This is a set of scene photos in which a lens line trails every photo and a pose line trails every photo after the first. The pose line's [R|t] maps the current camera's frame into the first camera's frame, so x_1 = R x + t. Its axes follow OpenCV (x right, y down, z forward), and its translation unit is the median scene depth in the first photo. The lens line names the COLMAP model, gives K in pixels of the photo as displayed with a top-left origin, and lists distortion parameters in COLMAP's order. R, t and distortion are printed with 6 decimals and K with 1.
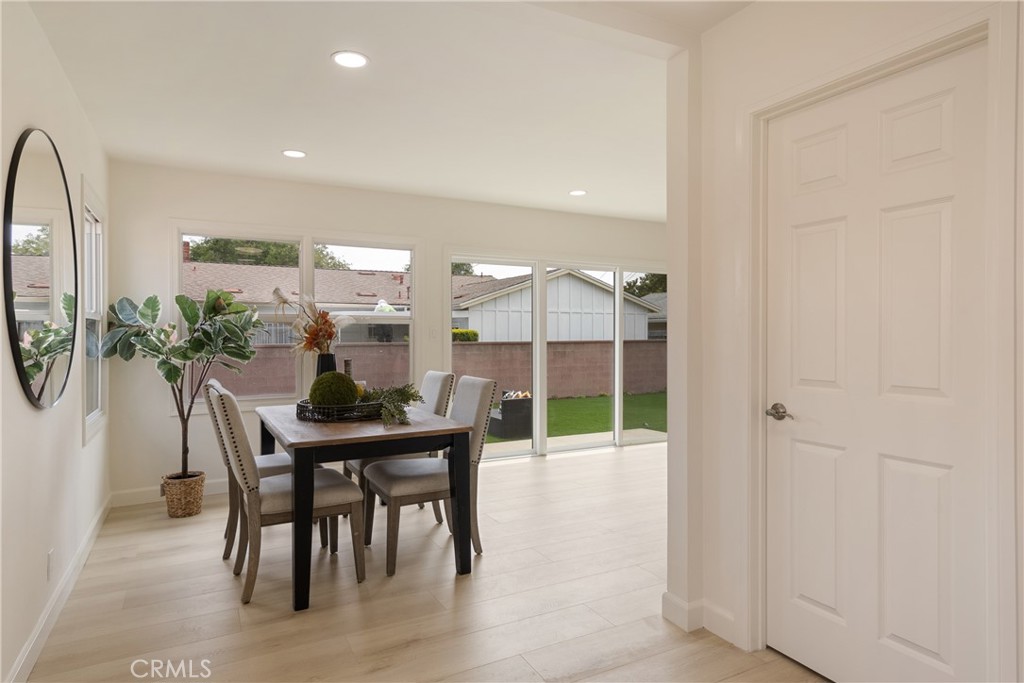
lens RADIAL K [[595.1, 0, 513.5], [0, 595.1, 343.4], [0, 0, 1]] dist [0.006729, 0.001659]
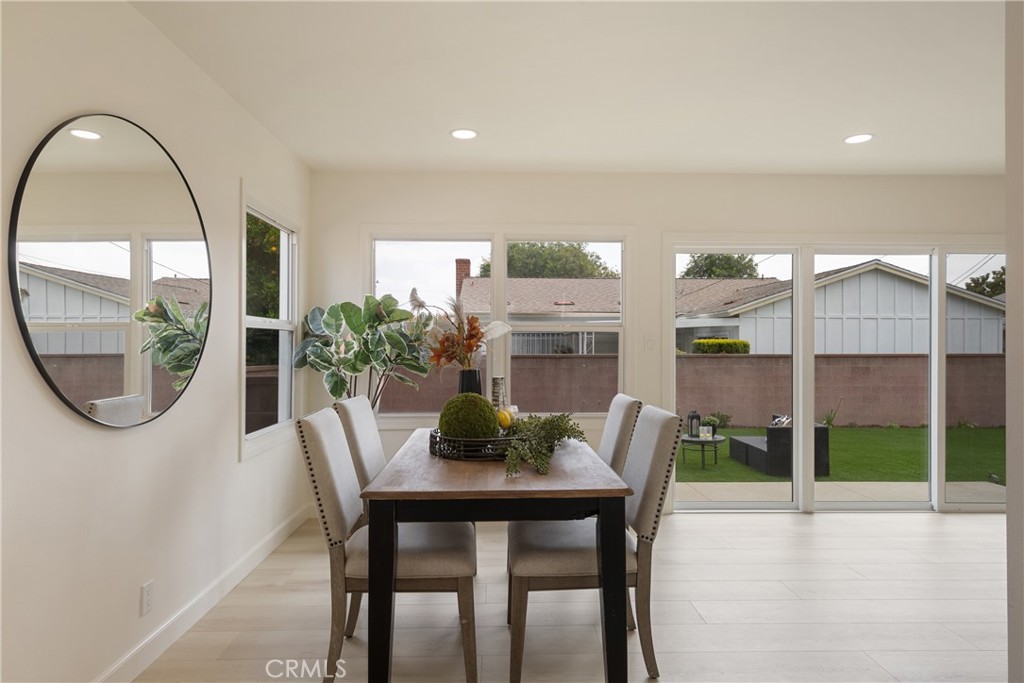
lens RADIAL K [[603.5, 0, 507.5], [0, 603.5, 345.1], [0, 0, 1]] dist [0.006290, 0.002485]
pose [[0.892694, 0.003427, -0.450651, 0.041461], [-0.009893, 0.999879, -0.011995, -0.002773], [0.450556, 0.015166, 0.892620, 0.134149]]
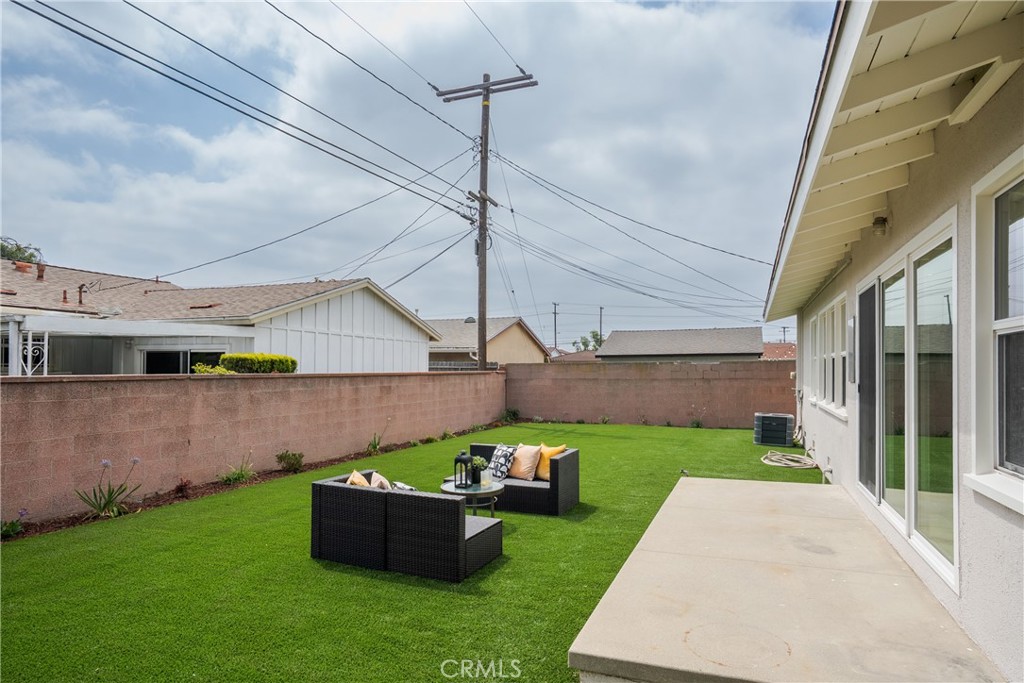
lens RADIAL K [[584.7, 0, 506.1], [0, 584.7, 363.9], [0, 0, 1]] dist [0.003231, 0.000834]
pose [[0.773221, 0.011537, 0.634032, -0.572796], [0.003373, 0.999746, -0.022305, 0.004216], [-0.634128, 0.019385, 0.772985, 0.634177]]
